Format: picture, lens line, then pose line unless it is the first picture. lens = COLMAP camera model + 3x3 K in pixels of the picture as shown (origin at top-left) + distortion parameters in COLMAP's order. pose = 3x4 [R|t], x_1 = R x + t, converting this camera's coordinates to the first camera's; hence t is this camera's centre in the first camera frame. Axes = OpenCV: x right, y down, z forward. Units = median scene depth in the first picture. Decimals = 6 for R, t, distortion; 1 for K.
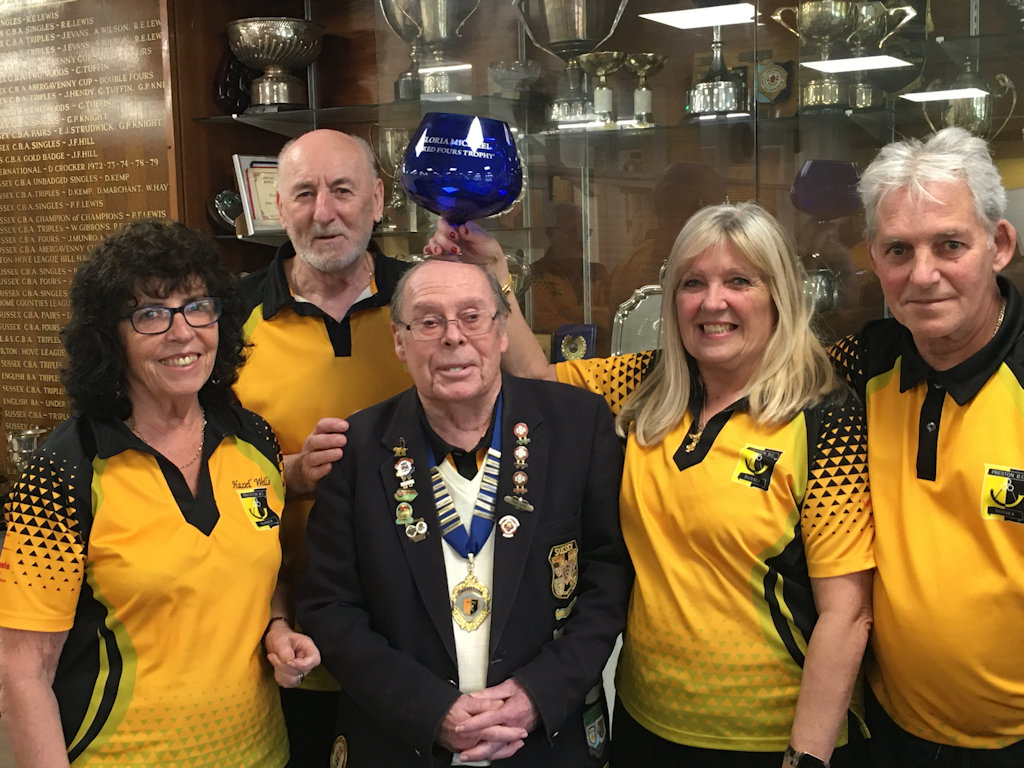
lens RADIAL K [[1344.1, 0, 520.9], [0, 1344.1, 364.2], [0, 0, 1]] dist [0.056323, 0.000000]
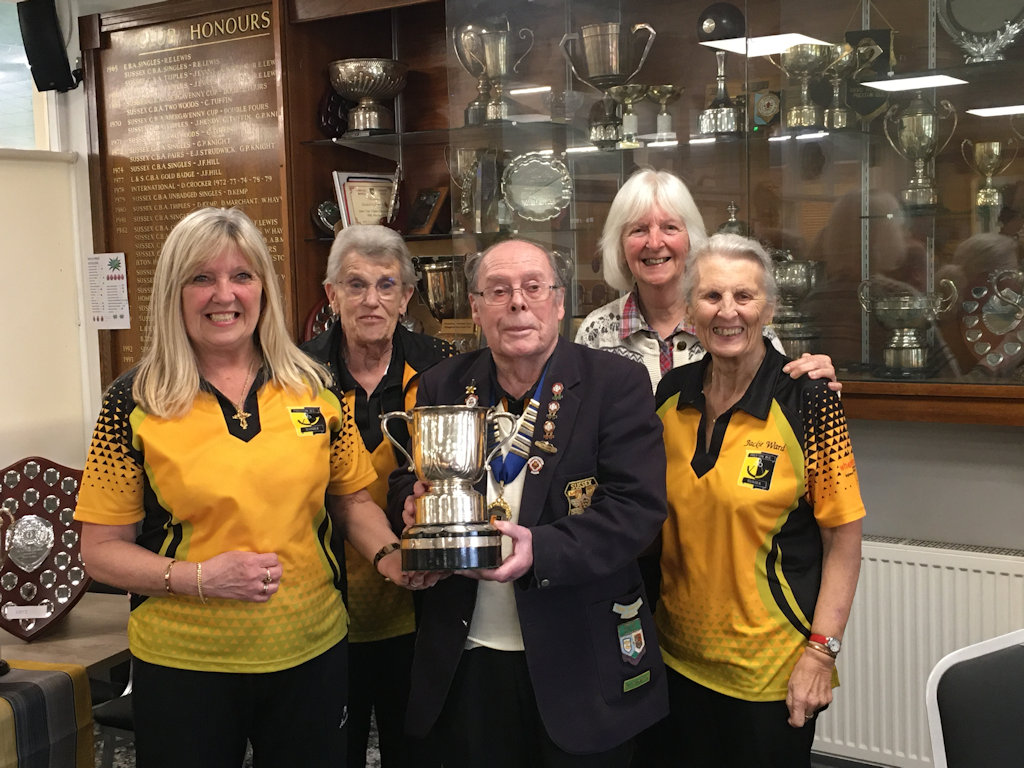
lens RADIAL K [[1344.1, 0, 516.3], [0, 1344.1, 372.9], [0, 0, 1]] dist [0.056323, 0.000000]
pose [[0.996988, 0.004133, -0.077442, 0.045407], [-0.004690, 0.999964, -0.007010, 0.033411], [0.077411, 0.007352, 0.996972, -0.192537]]
